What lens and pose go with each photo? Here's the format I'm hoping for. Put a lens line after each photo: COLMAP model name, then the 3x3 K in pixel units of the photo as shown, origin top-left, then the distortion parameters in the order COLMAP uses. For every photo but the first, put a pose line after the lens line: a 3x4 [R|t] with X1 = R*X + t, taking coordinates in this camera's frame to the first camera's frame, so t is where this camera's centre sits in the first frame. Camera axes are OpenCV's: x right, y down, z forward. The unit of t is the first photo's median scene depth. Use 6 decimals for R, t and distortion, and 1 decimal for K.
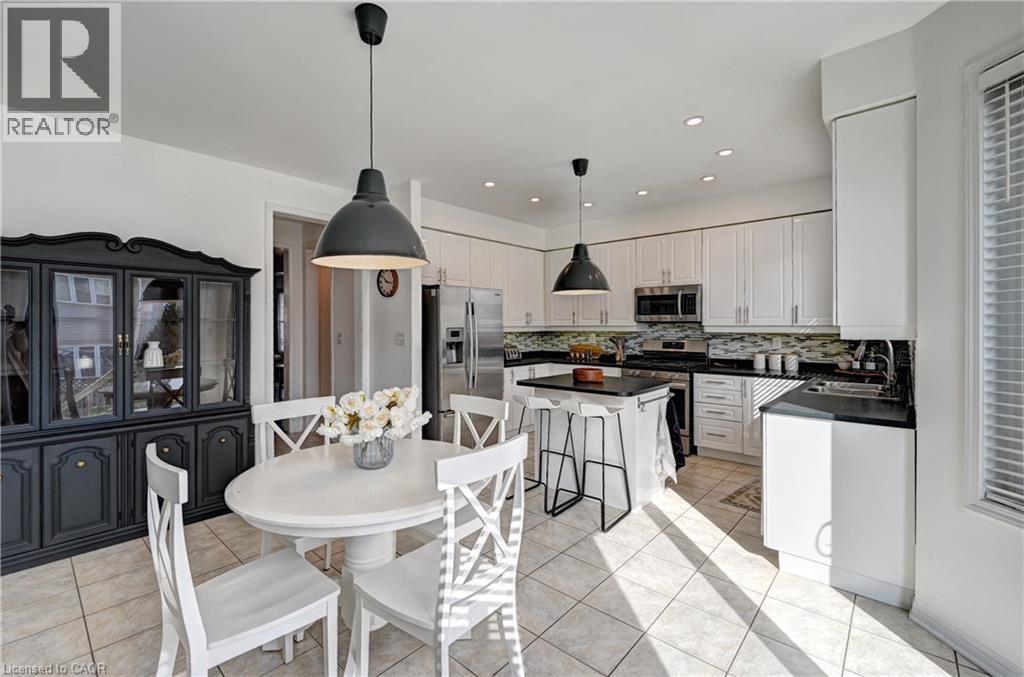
lens RADIAL K [[438.3, 0, 505.0], [0, 438.3, 330.4], [0, 0, 1]] dist [-0.001032, -0.000135]
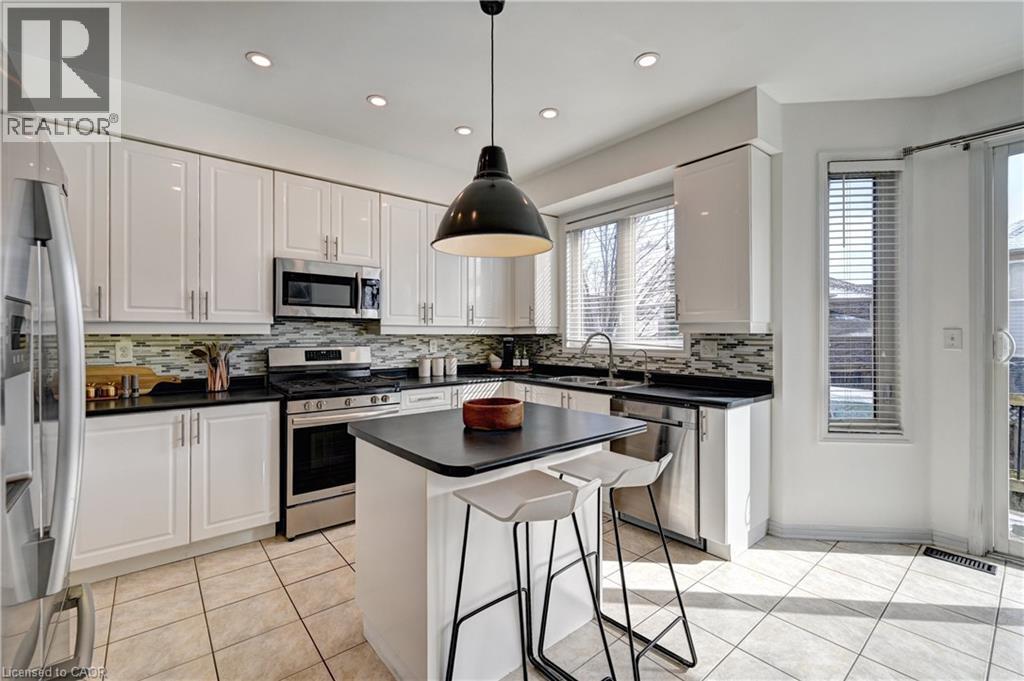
lens RADIAL K [[438.3, 0, 505.0], [0, 438.3, 332.4], [0, 0, 1]] dist [-0.001032, -0.000135]
pose [[0.153301, 0.002858, 0.988175, -0.246674], [0.006308, 0.999973, -0.003870, 0.004979], [-0.988159, 0.006827, 0.153279, 0.710421]]
